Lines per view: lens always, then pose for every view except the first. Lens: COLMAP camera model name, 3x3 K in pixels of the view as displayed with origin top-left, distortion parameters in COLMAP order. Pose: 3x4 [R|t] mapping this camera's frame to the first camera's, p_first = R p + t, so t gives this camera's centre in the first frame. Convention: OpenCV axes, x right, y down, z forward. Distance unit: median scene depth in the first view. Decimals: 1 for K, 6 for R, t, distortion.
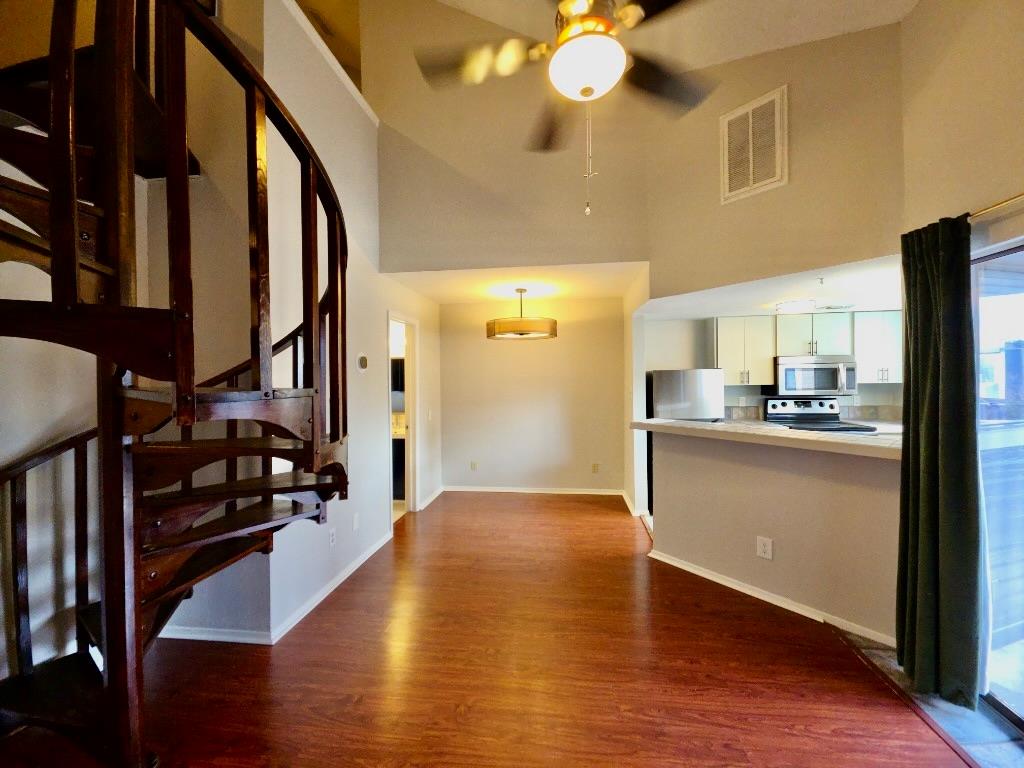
lens RADIAL K [[407.6, 0, 517.6], [0, 407.6, 378.0], [0, 0, 1]] dist [0.009763, -0.004650]
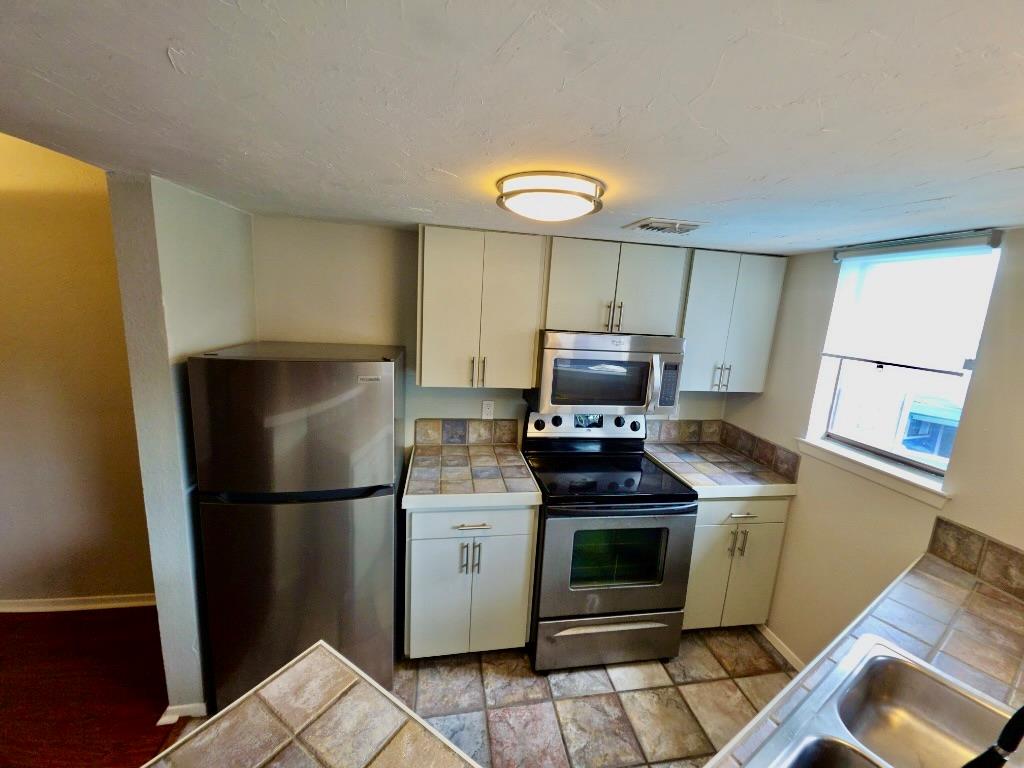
lens RADIAL K [[407.6, 0, 515.3], [0, 407.6, 379.2], [0, 0, 1]] dist [0.009763, -0.004650]
pose [[0.950415, 0.014068, 0.310665, 0.464690], [-0.070082, 0.982968, 0.169888, -0.074928], [-0.302984, -0.183236, 0.935214, 0.574116]]
